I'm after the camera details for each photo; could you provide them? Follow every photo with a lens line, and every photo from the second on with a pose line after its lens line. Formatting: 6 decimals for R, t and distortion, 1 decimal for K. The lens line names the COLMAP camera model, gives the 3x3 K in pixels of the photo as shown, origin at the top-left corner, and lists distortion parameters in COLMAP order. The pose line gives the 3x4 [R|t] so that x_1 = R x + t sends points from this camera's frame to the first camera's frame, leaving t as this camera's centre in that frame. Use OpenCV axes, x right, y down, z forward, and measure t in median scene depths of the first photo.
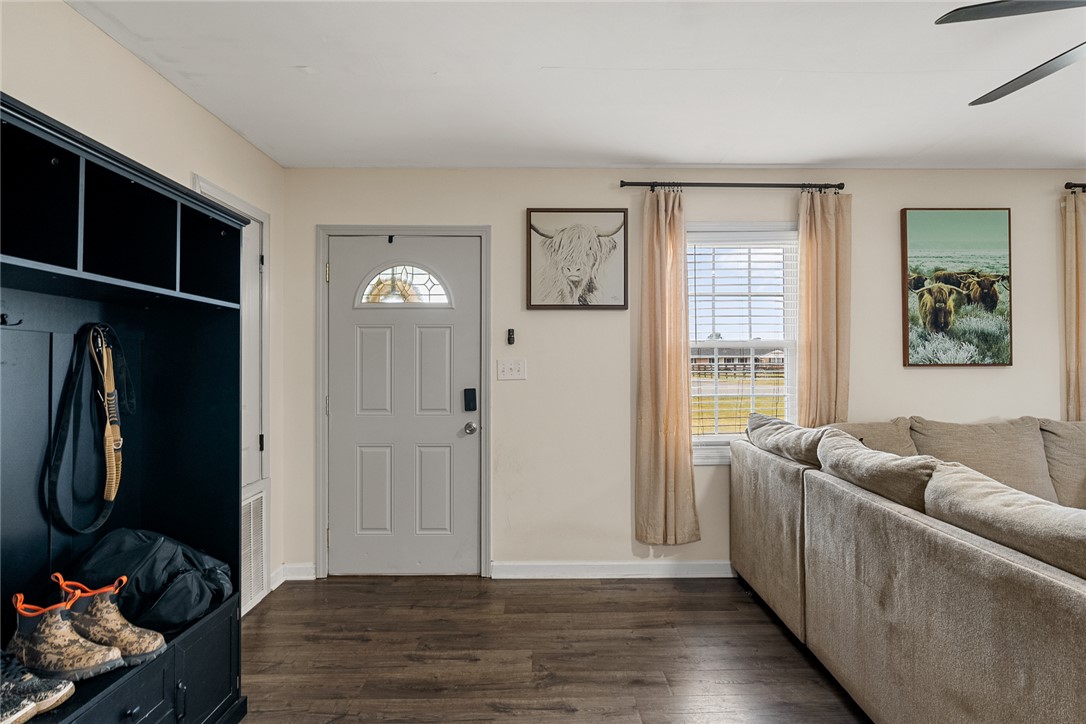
lens RADIAL K [[740.1, 0, 502.7], [0, 740.1, 350.9], [0, 0, 1]] dist [-0.010547, 0.001420]
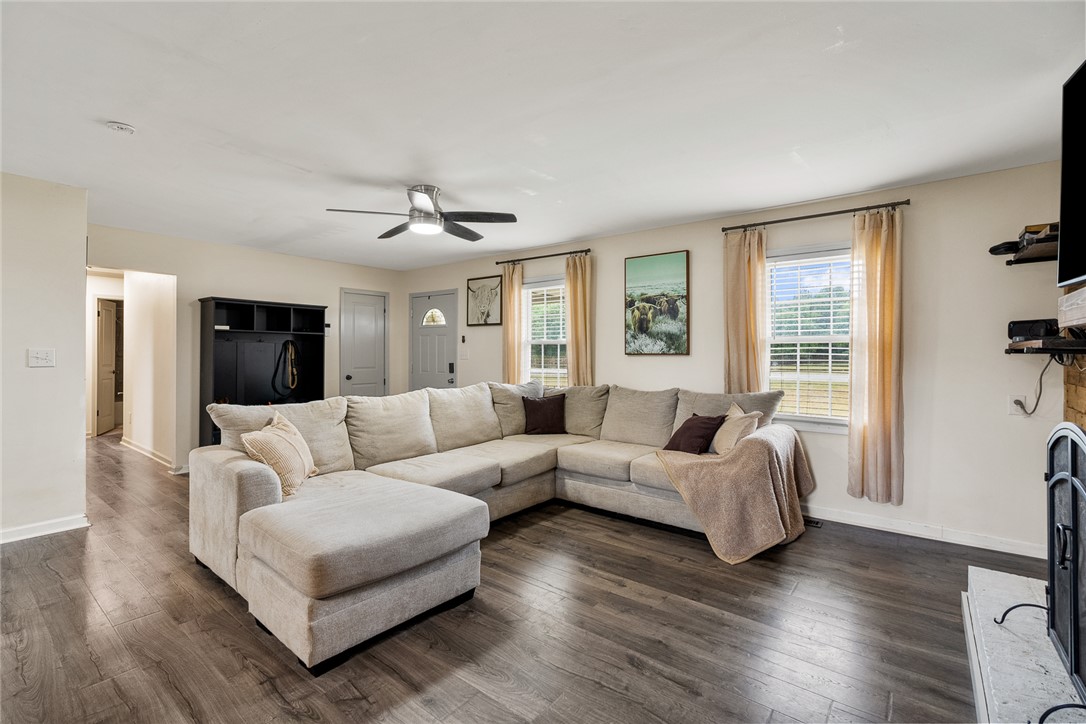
lens RADIAL K [[491.5, 0, 523.4], [0, 491.5, 351.3], [0, 0, 1]] dist [-0.008737, 0.000954]
pose [[0.775608, 0.002782, -0.631209, 1.063593], [0.008588, 0.999851, 0.014959, -0.005201], [0.631156, -0.017023, 0.775469, 0.006626]]
